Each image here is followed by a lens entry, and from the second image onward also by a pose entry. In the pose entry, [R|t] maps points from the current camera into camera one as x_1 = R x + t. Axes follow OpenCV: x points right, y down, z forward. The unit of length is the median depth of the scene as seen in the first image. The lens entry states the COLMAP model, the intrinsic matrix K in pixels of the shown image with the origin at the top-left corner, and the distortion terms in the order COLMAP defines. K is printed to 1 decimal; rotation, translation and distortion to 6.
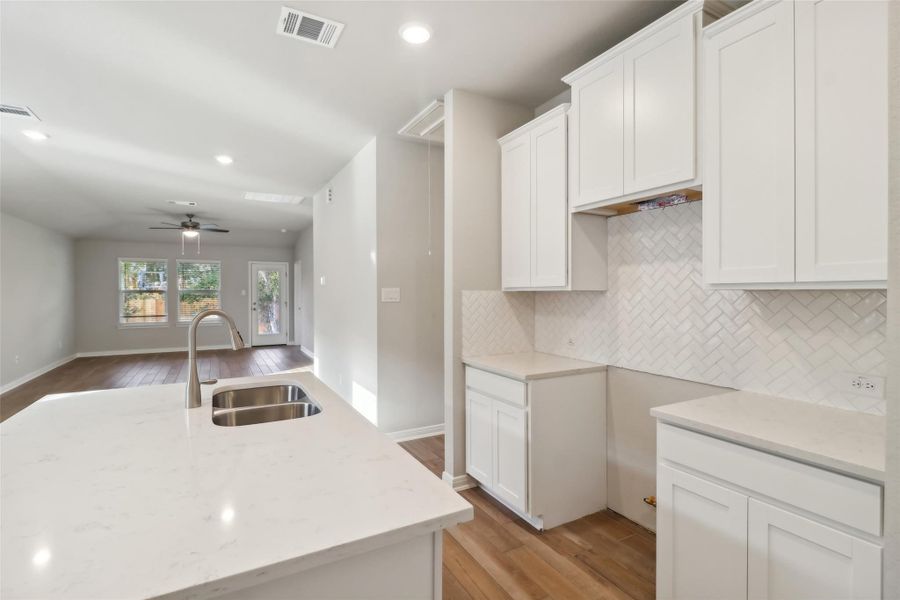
lens RADIAL K [[431.7, 0, 449.3], [0, 431.7, 294.8], [0, 0, 1]] dist [-0.001899, -0.000557]
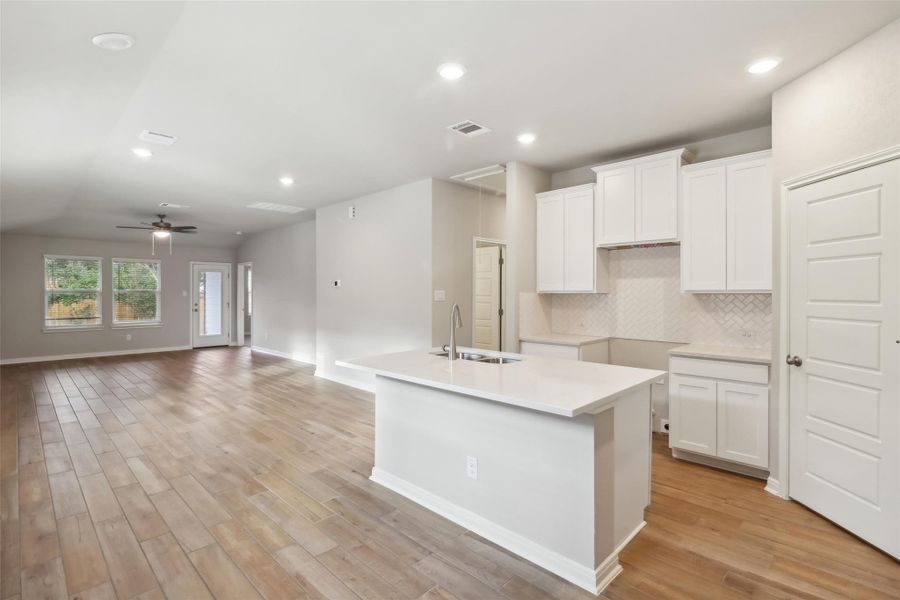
lens RADIAL K [[431.7, 0, 449.3], [0, 431.7, 294.8], [0, 0, 1]] dist [-0.001899, -0.000557]
pose [[0.954462, 0.003520, 0.298311, -0.518419], [-0.002137, 0.999985, -0.004962, 0.004377], [-0.298324, 0.004099, 0.954456, -0.301041]]
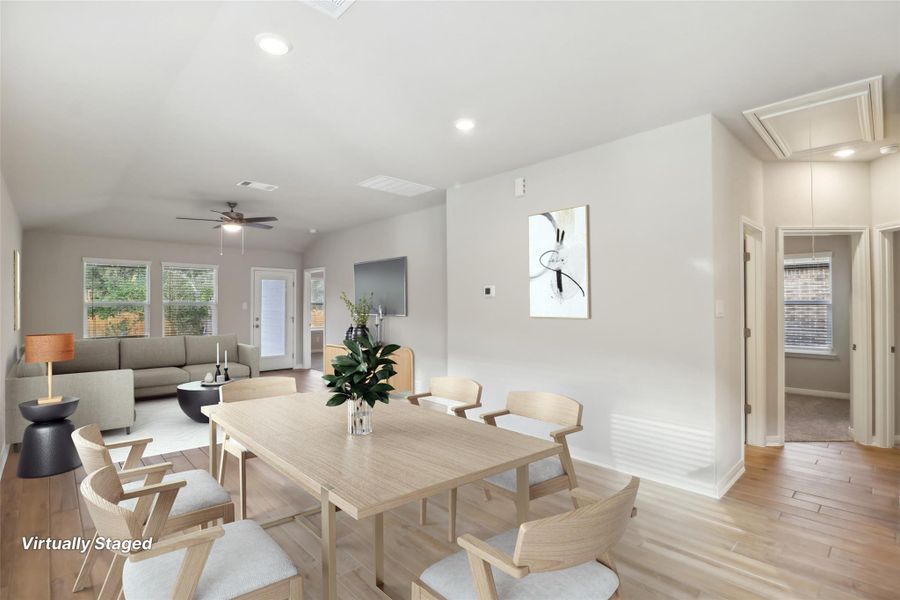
lens RADIAL K [[425.3, 0, 443.9], [0, 425.3, 297.4], [0, 0, 1]] dist [-0.012340, -0.000239]
pose [[0.964986, 0.004272, 0.262268, -0.863391], [0.002052, 0.999714, -0.023834, -0.003075], [-0.262294, 0.023538, 0.964701, 0.370205]]
